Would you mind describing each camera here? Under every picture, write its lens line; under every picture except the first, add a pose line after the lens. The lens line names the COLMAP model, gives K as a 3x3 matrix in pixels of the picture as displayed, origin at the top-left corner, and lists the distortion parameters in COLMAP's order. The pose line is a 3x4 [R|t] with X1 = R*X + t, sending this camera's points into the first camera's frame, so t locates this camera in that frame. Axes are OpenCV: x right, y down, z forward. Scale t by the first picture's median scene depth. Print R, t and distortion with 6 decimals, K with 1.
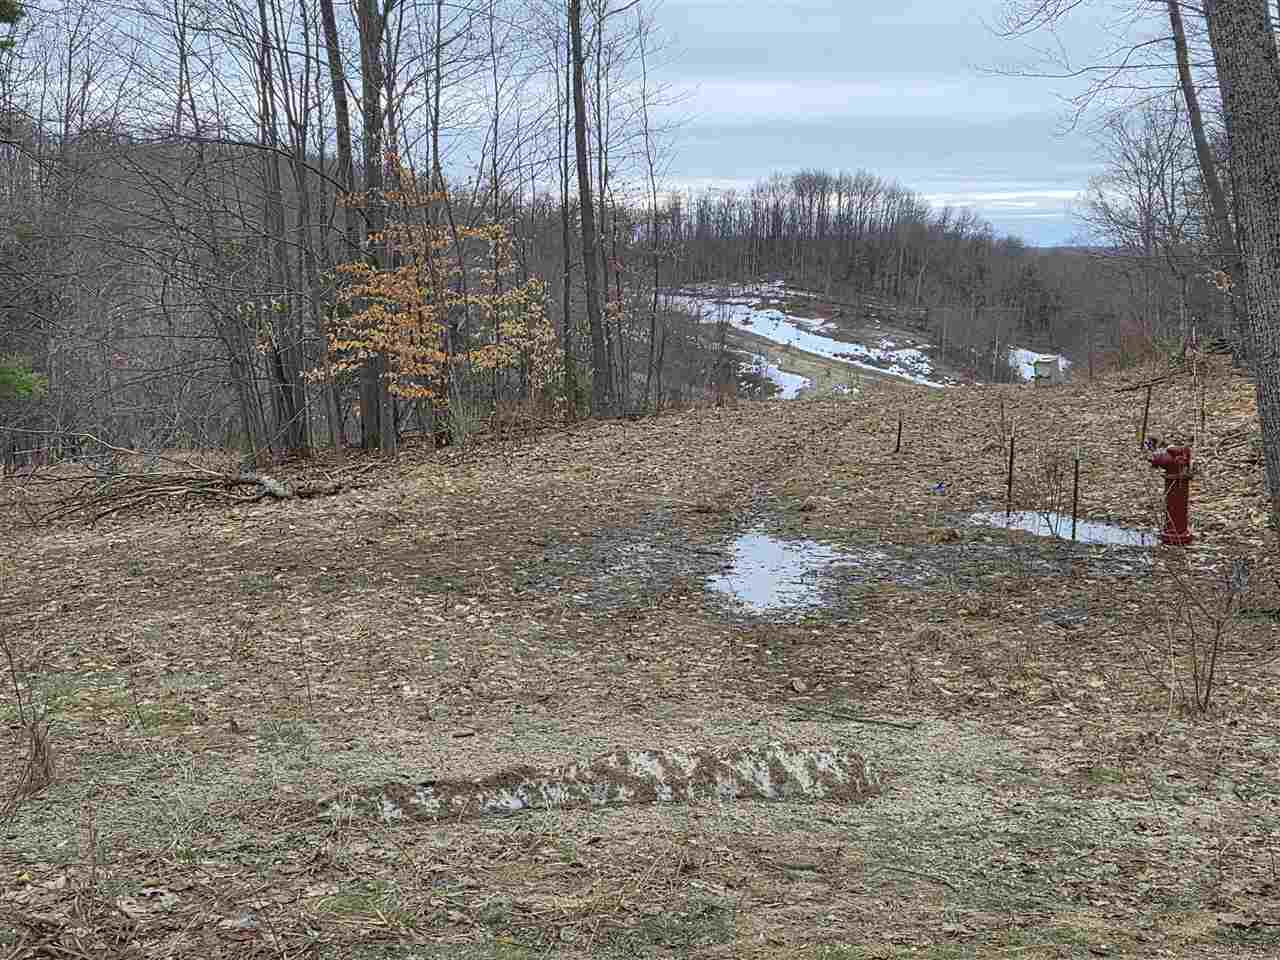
lens RADIAL K [[1497.7, 0, 627.1], [0, 1497.7, 474.4], [0, 0, 1]] dist [0.116910, 0.000000]
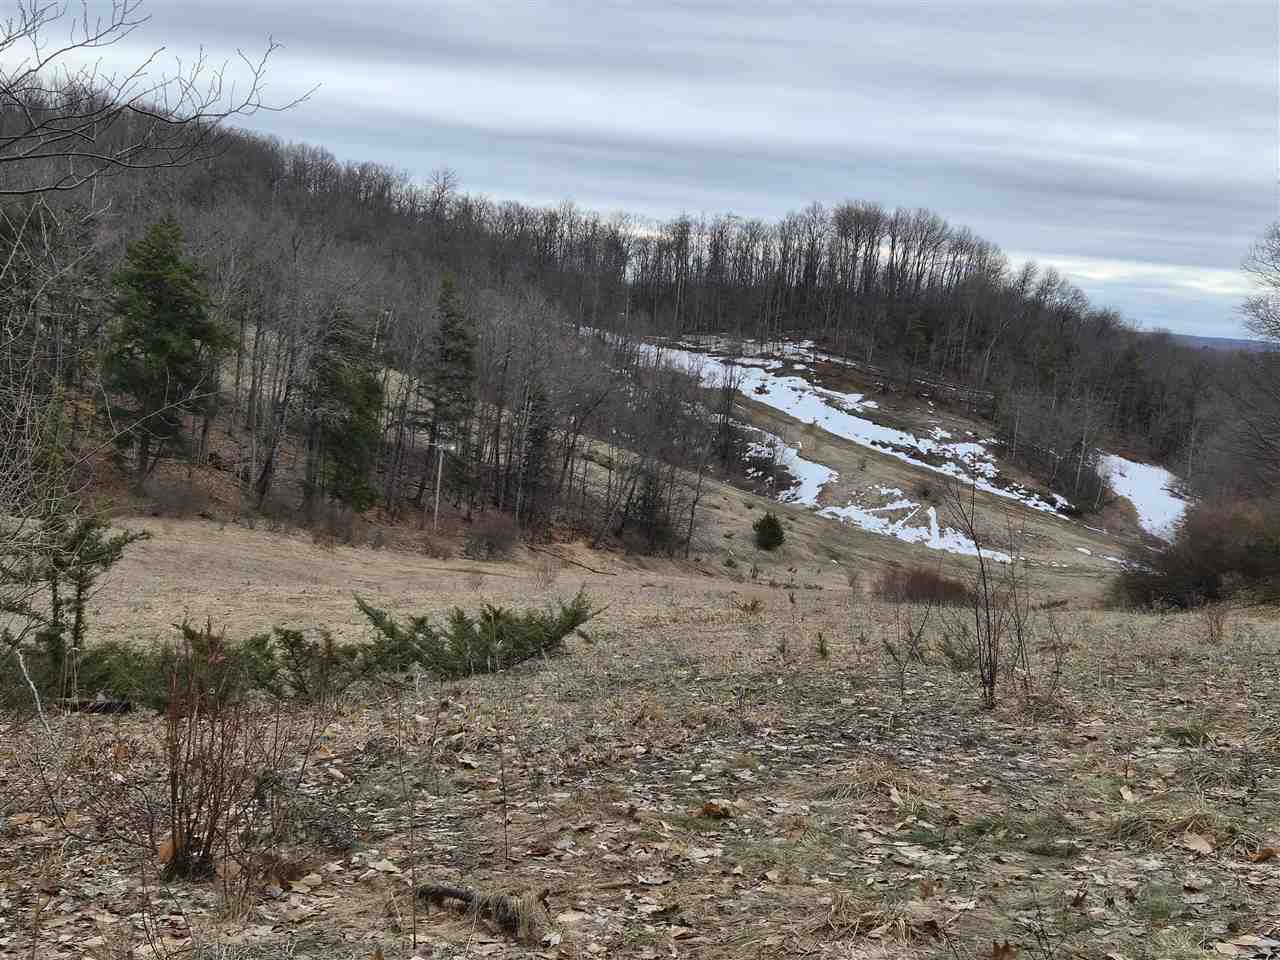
lens RADIAL K [[1754.5, 0, 644.5], [0, 1754.5, 488.1], [0, 0, 1]] dist [0.089988, 0.000000]
pose [[0.996666, 0.080729, 0.011829, 0.015698], [-0.080181, 0.995931, -0.041147, -0.011945], [-0.015102, 0.040061, 0.999083, 0.125190]]
